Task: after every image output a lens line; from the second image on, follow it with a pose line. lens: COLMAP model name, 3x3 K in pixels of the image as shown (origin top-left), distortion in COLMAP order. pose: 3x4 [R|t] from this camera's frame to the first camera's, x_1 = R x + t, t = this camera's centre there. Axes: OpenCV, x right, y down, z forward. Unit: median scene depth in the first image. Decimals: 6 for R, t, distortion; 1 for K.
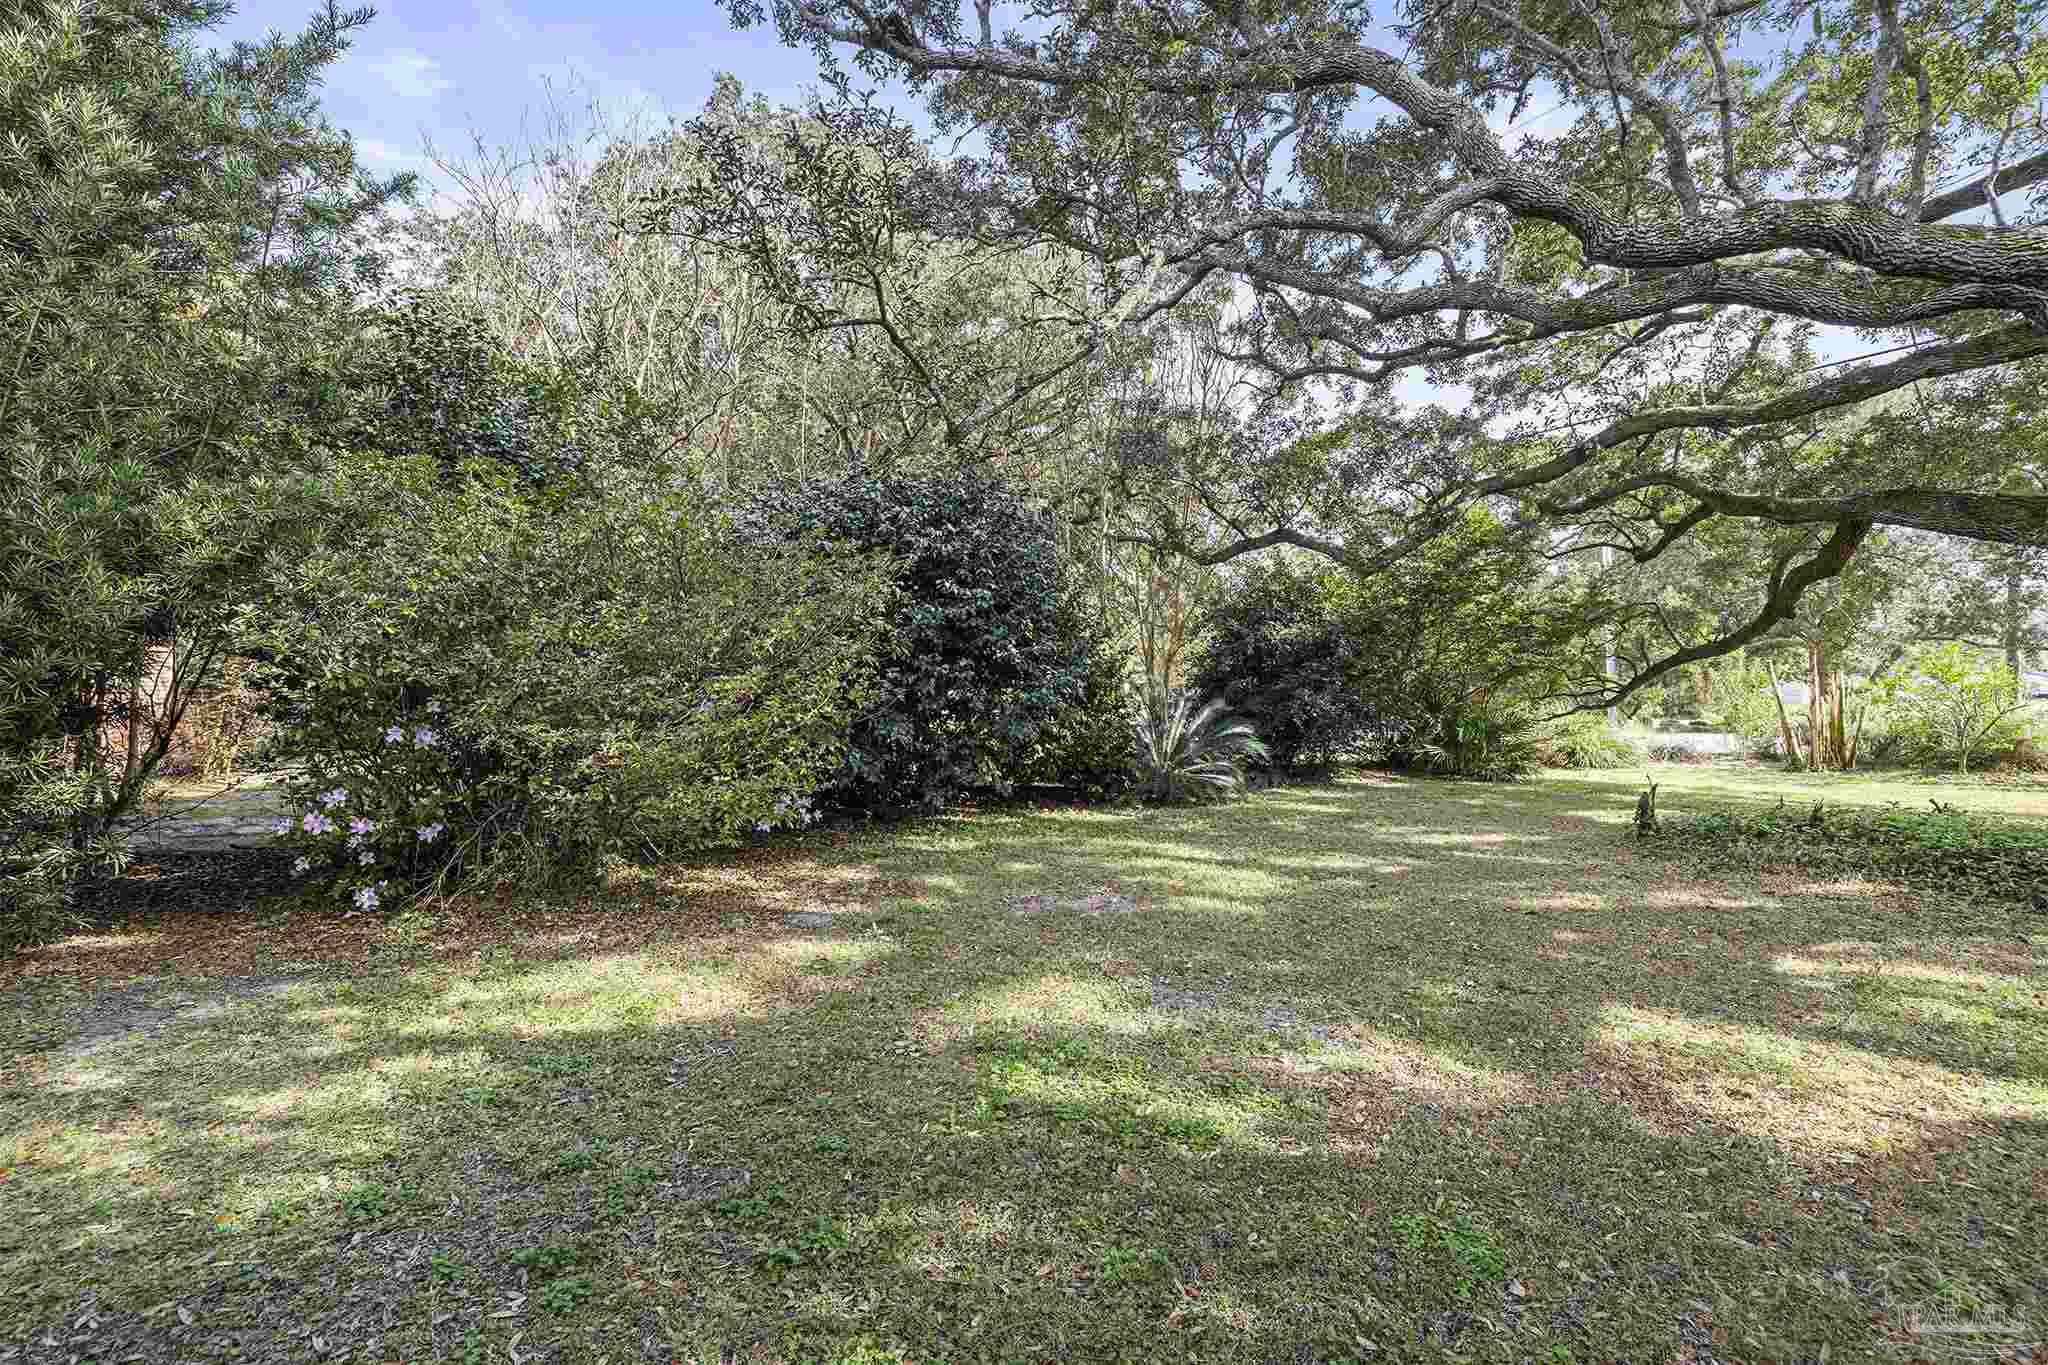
lens RADIAL K [[889.8, 0, 1016.7], [0, 889.8, 684.7], [0, 0, 1]] dist [-0.002521, -0.000321]
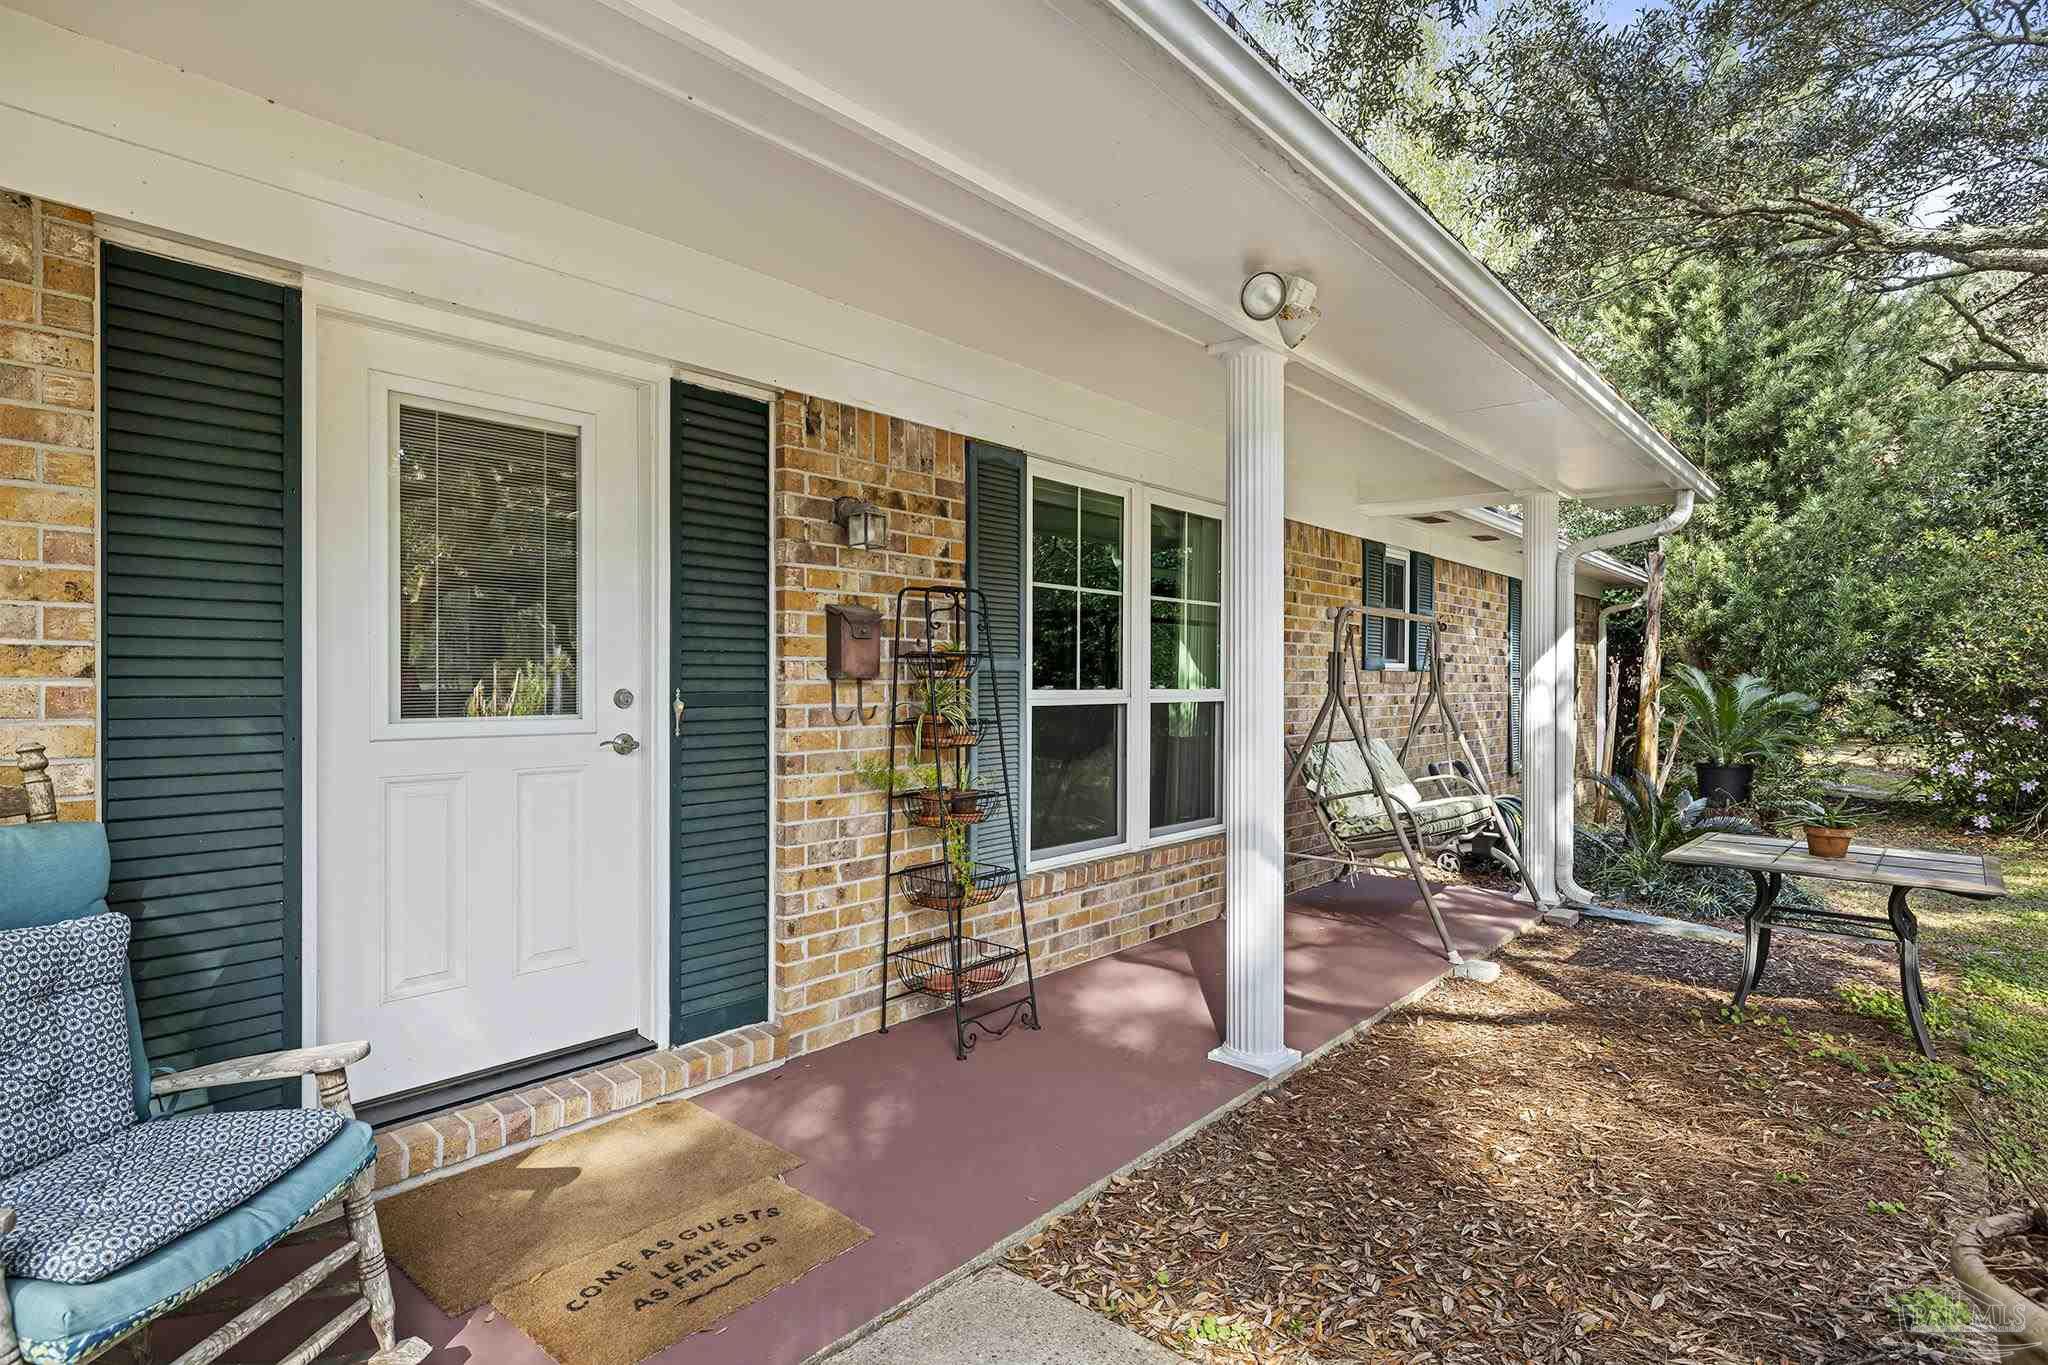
lens RADIAL K [[1056.1, 0, 1036.7], [0, 1056.1, 693.0], [0, 0, 1]] dist [-0.002587, 0.000026]
pose [[0.280748, 0.020316, -0.959566, 0.380436], [-0.007790, 0.999791, 0.018888, -0.008664], [0.959750, 0.002172, 0.280848, -0.733180]]
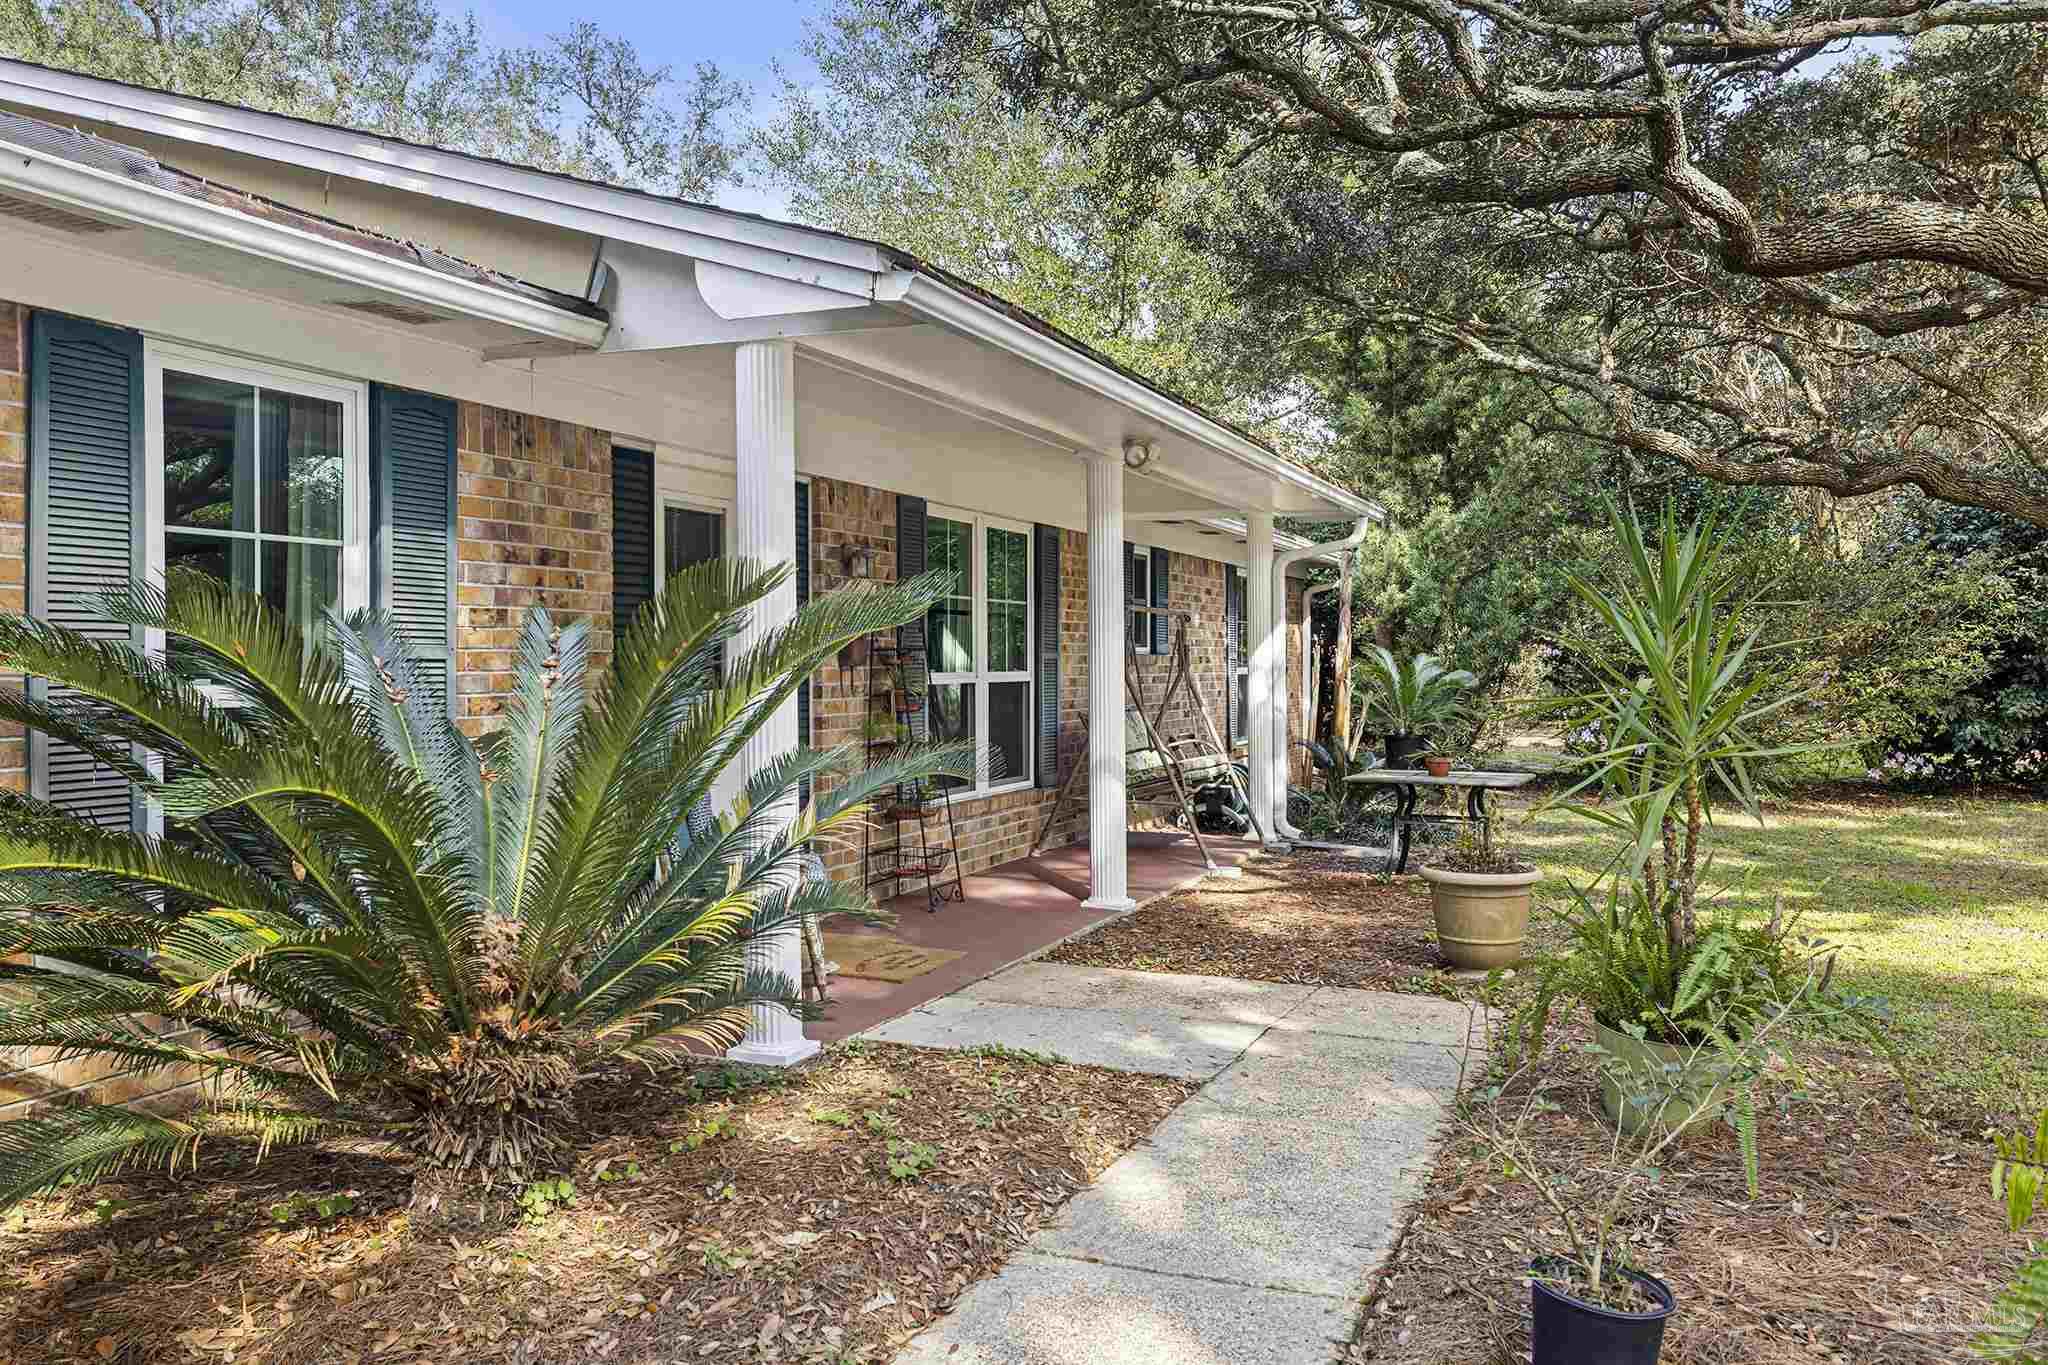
lens RADIAL K [[1477.4, 0, 1017.5], [0, 1477.4, 672.5], [0, 0, 1]] dist [-0.003826, -0.000065]
pose [[0.549698, 0.012500, -0.835270, 0.709022], [-0.003067, 0.999912, 0.012945, -0.013026], [0.835358, -0.004554, 0.549688, -1.053001]]
